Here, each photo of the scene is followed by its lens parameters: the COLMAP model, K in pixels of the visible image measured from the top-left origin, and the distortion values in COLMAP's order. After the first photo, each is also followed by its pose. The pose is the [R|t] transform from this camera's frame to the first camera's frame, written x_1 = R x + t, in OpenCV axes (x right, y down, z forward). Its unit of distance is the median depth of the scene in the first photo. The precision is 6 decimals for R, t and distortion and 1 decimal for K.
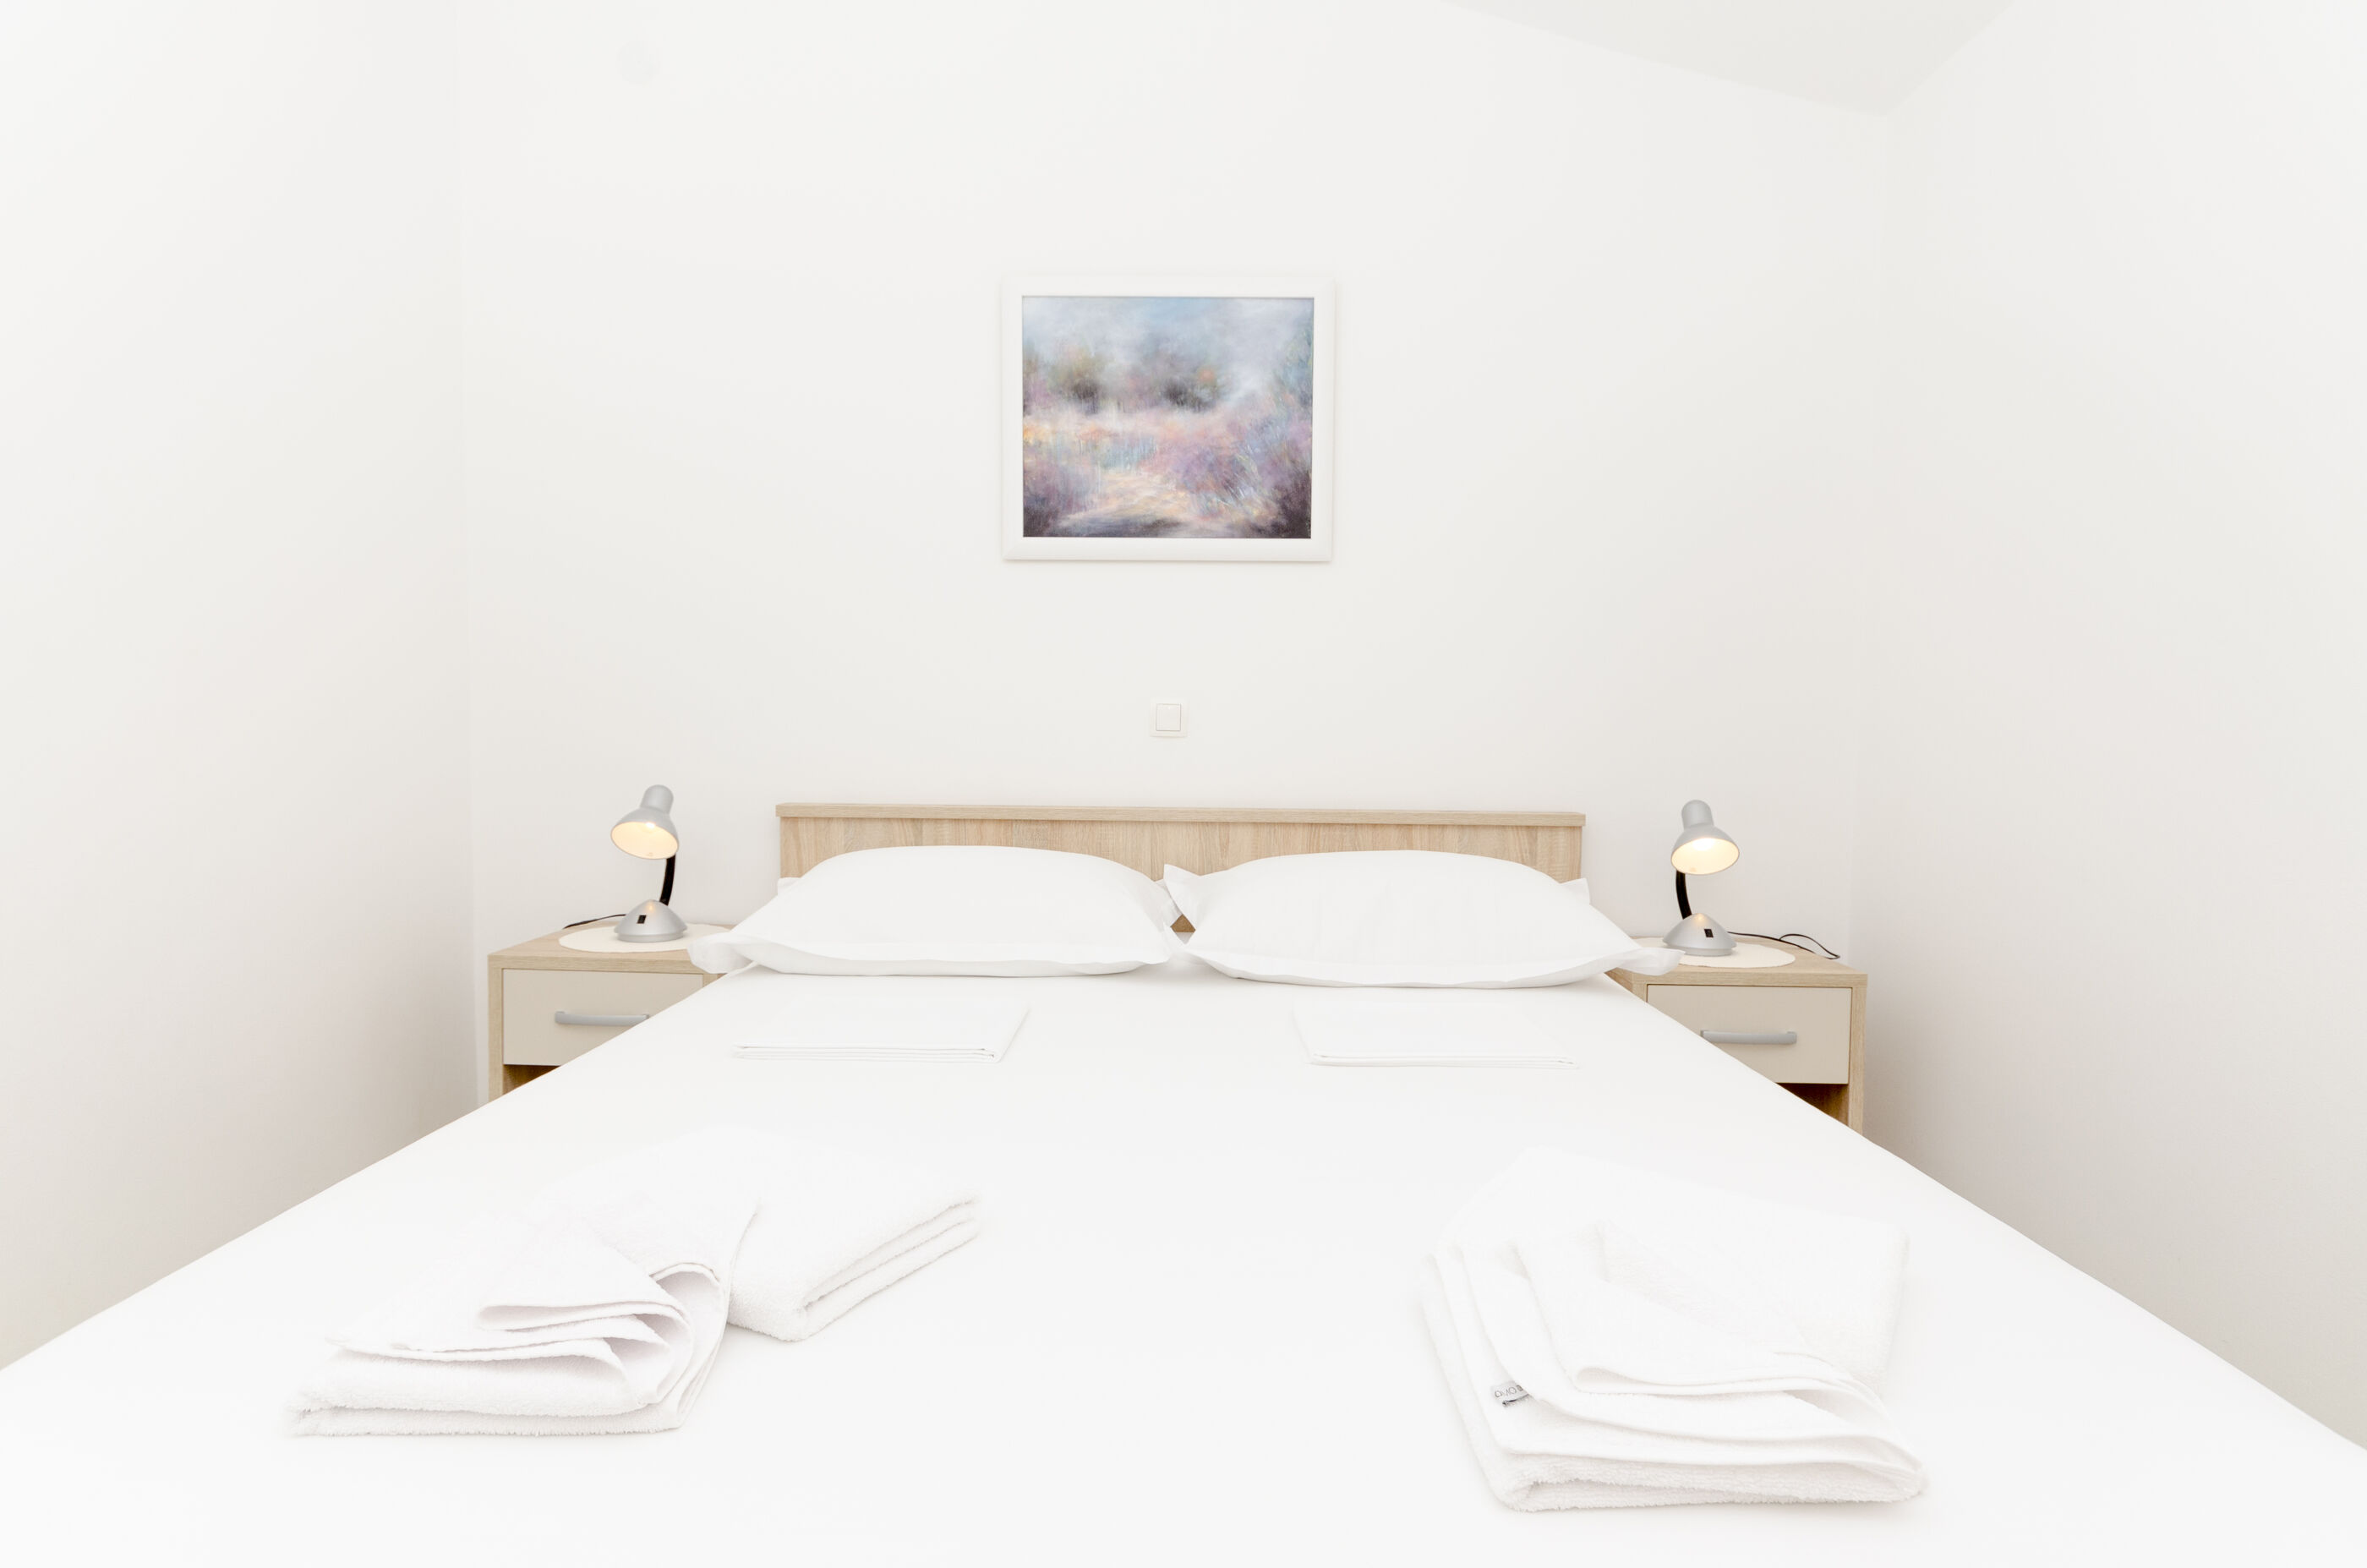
lens RADIAL K [[1289.8, 0, 1187.9], [0, 1289.8, 782.3], [0, 0, 1]] dist [0.002850, -0.000136]
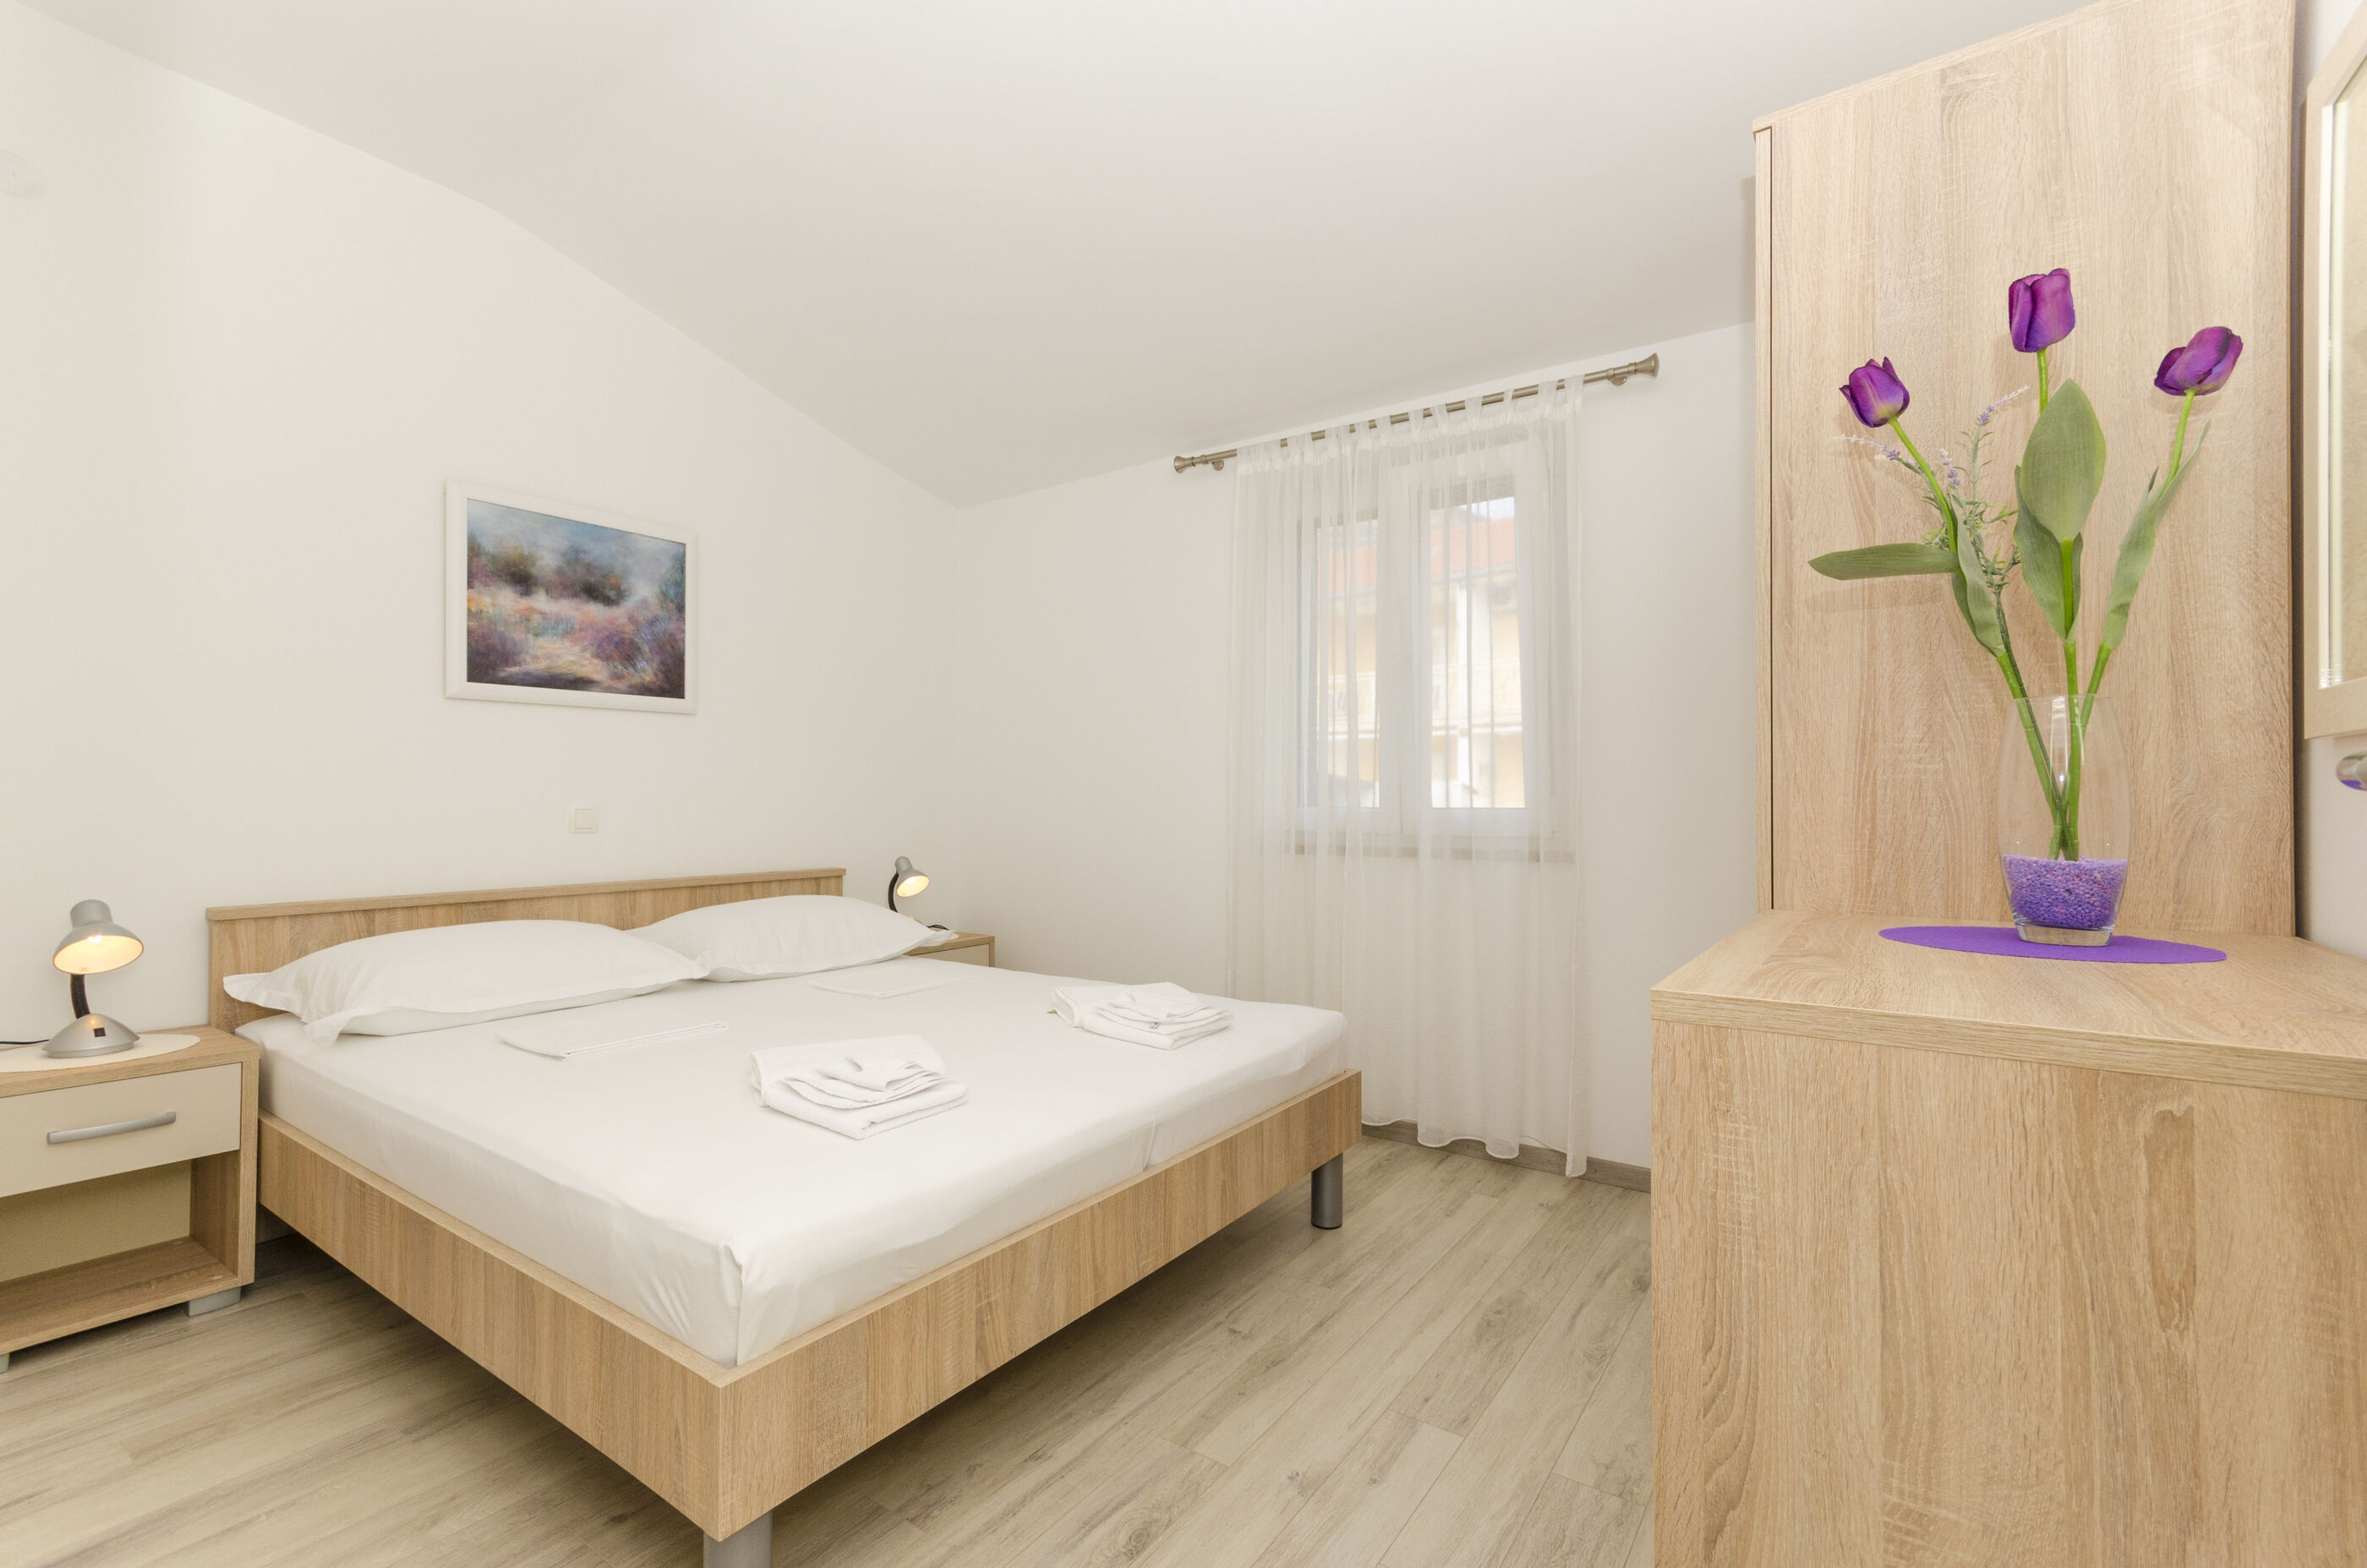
lens RADIAL K [[1032.7, 0, 1187.7], [0, 1032.7, 790.0], [0, 0, 1]] dist [0.009103, -0.001399]
pose [[0.565301, -0.002936, 0.824880, -0.576049], [0.051472, 0.998171, -0.031721, -0.012740], [-0.823278, 0.060390, 0.564418, -0.168175]]
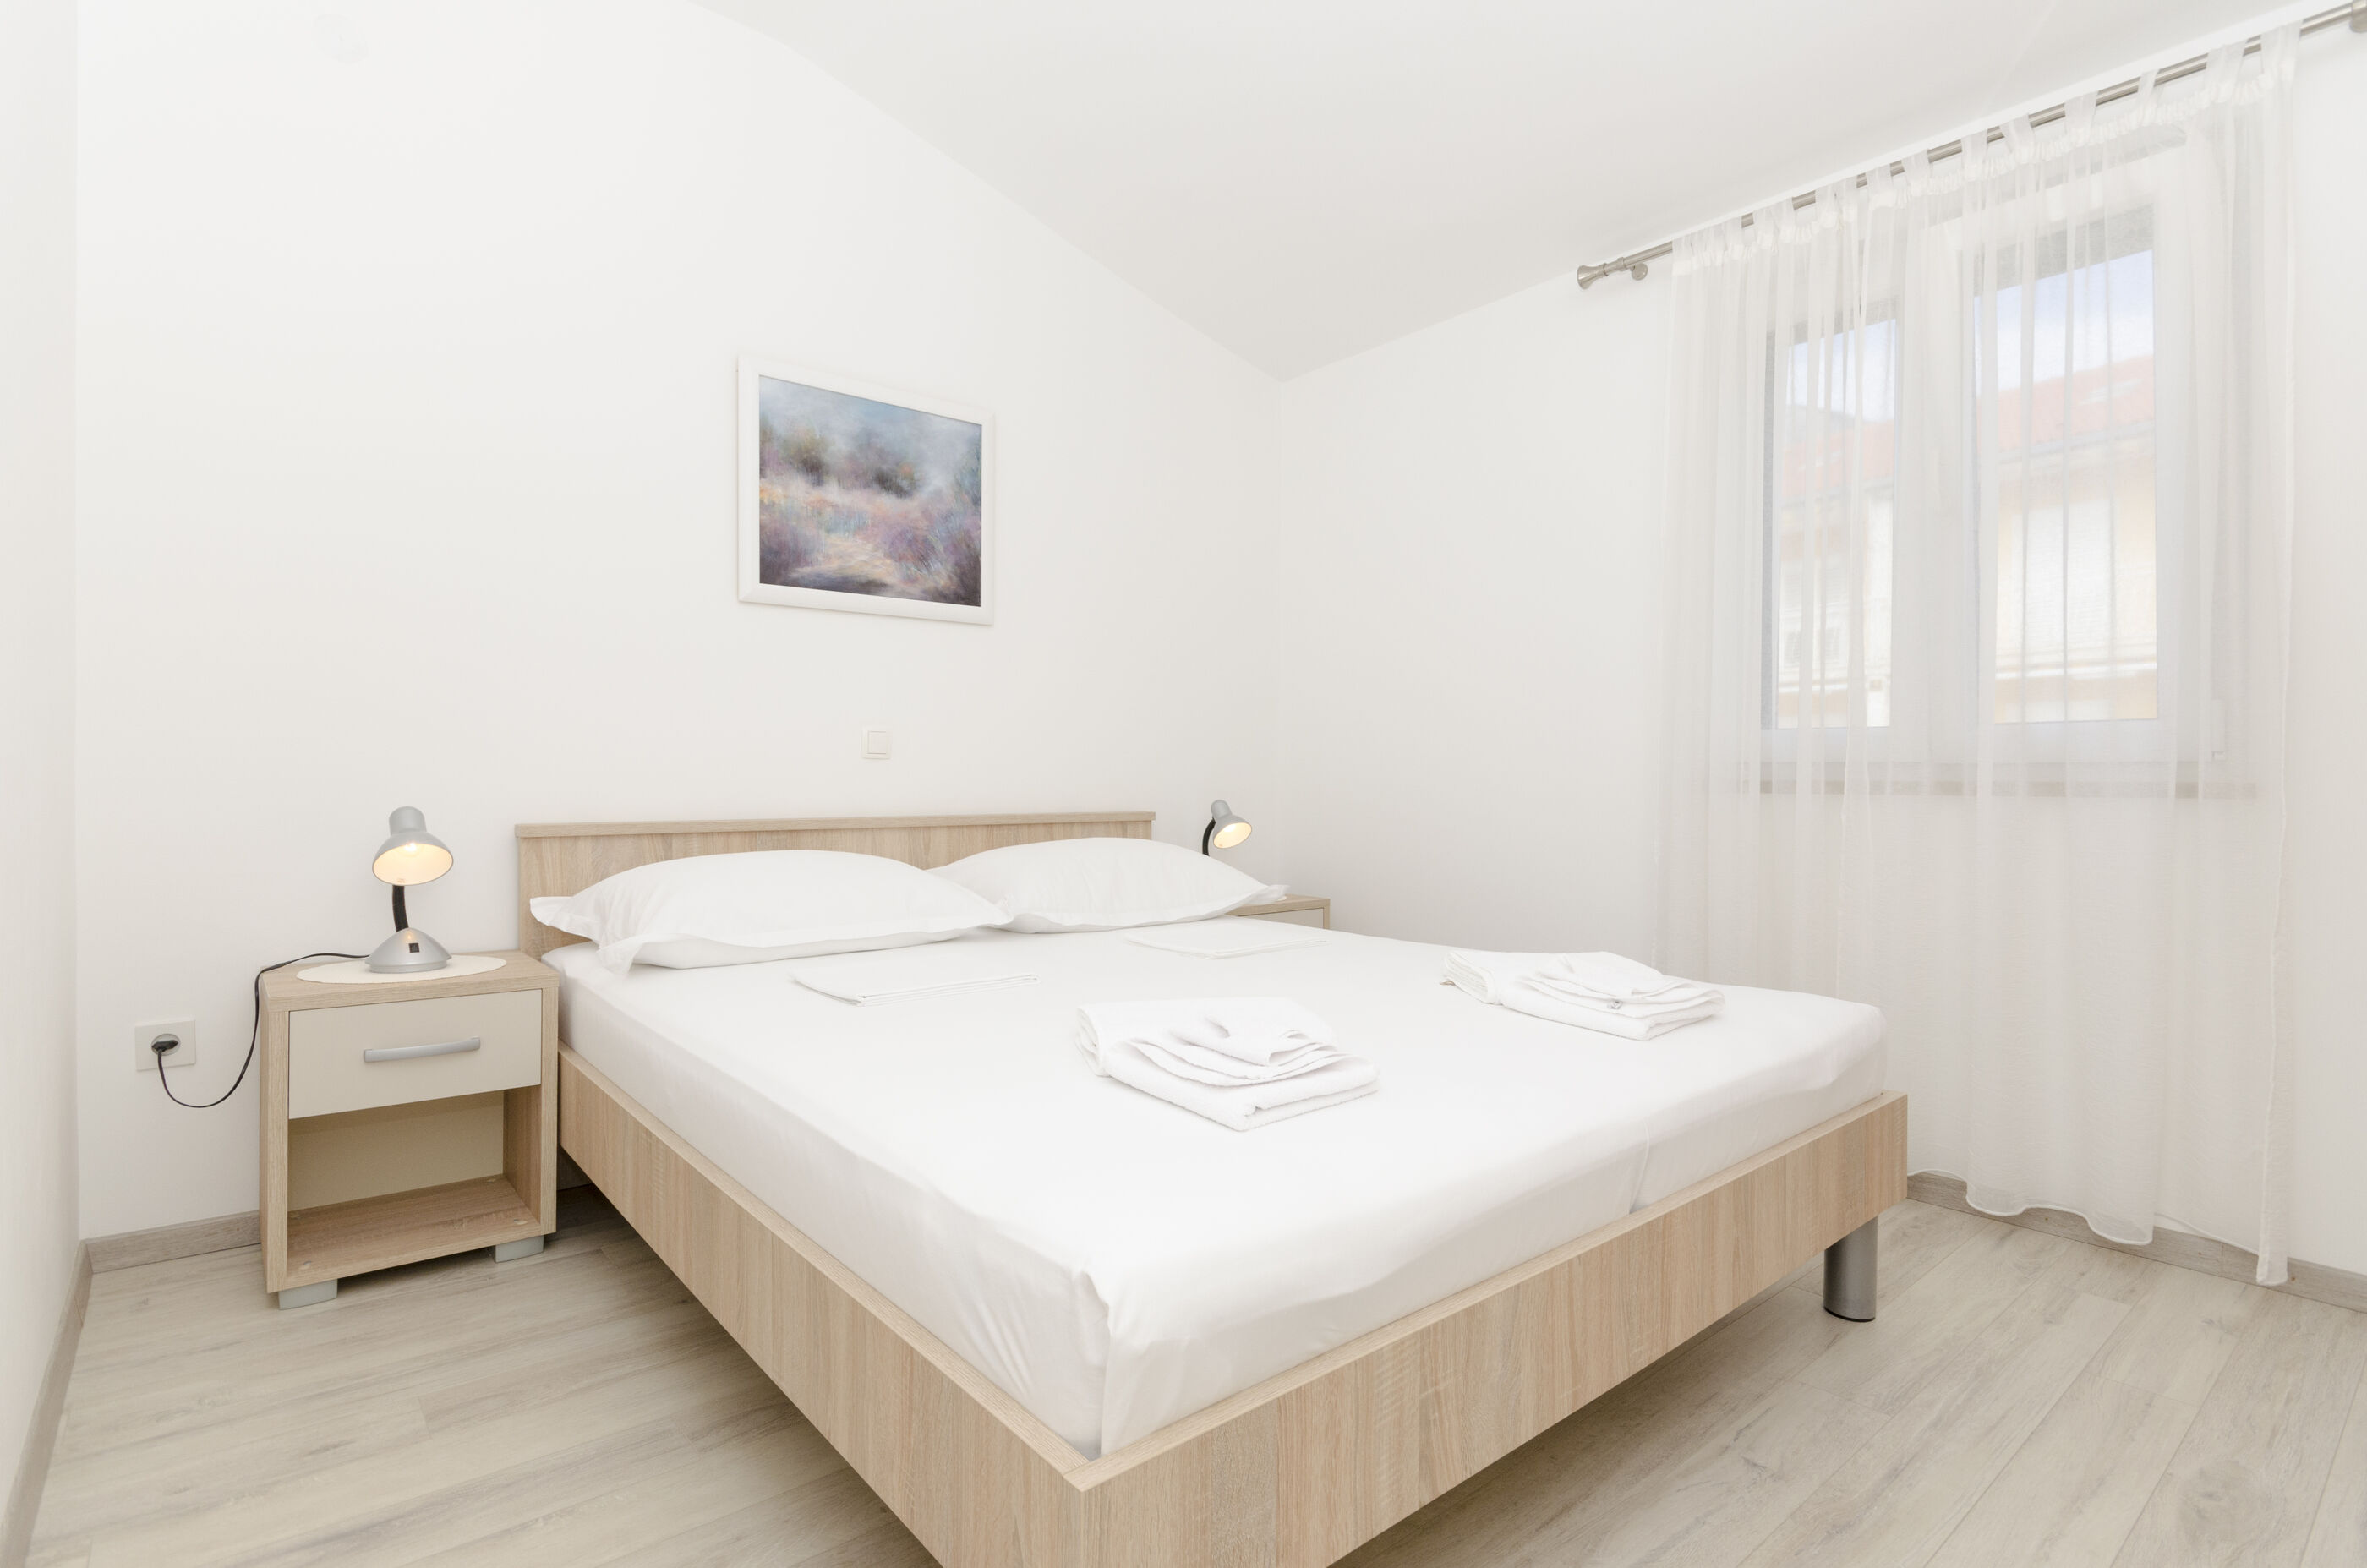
lens RADIAL K [[1160.2, 0, 1191.4], [0, 1160.2, 785.6], [0, 0, 1]] dist [0.003238, -0.001124]
pose [[0.757973, -0.013396, 0.652149, -0.511820], [0.039288, 0.998912, -0.025144, 0.029714], [-0.651102, 0.044680, 0.757674, -0.019093]]
